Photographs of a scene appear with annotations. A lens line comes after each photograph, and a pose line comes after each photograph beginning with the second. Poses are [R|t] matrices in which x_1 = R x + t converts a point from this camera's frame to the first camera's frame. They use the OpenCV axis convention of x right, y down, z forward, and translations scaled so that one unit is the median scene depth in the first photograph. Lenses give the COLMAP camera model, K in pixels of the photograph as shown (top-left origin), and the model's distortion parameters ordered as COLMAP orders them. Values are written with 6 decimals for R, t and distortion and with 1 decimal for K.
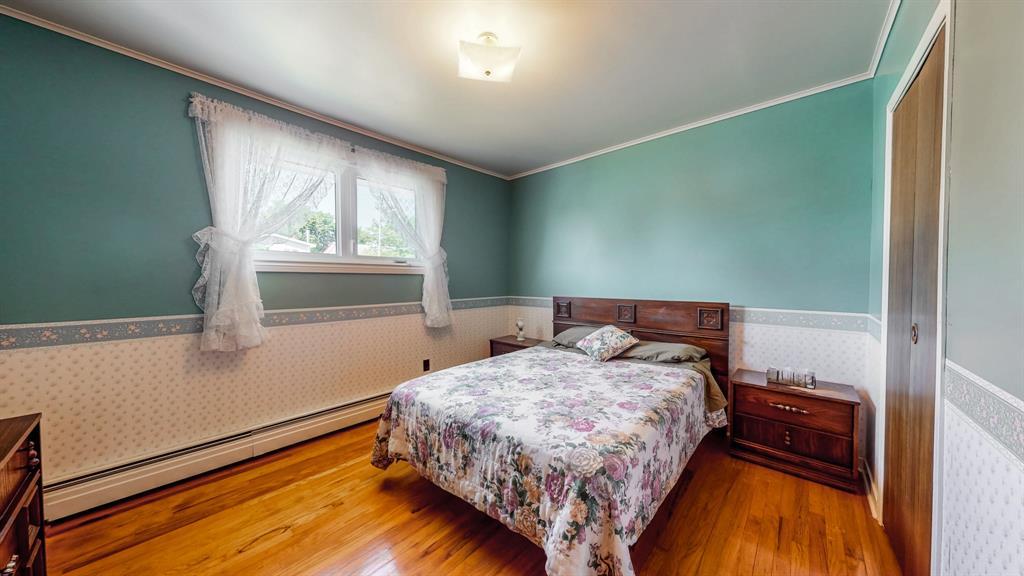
lens RADIAL K [[324.1, 0, 512.0], [0, 324.1, 288.0], [0, 0, 1]] dist [0.000491, 0.000004]
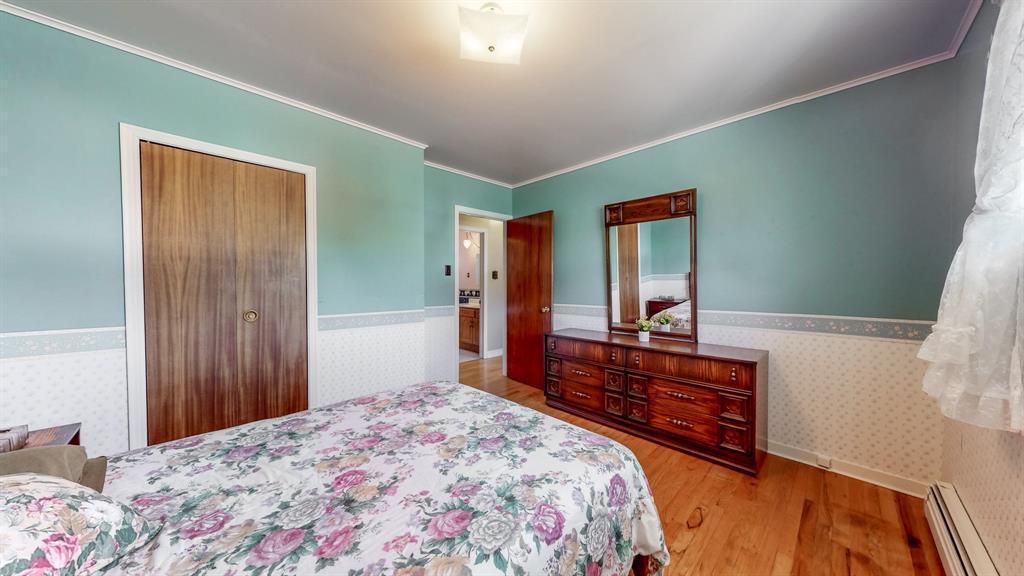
lens RADIAL K [[324.1, 0, 512.0], [0, 324.1, 288.0], [0, 0, 1]] dist [0.000491, 0.000004]
pose [[-0.997999, 0.009250, 0.062556, -0.178227], [0.012153, 0.998859, 0.046192, -0.052345], [-0.062058, 0.046859, -0.996972, 1.810888]]
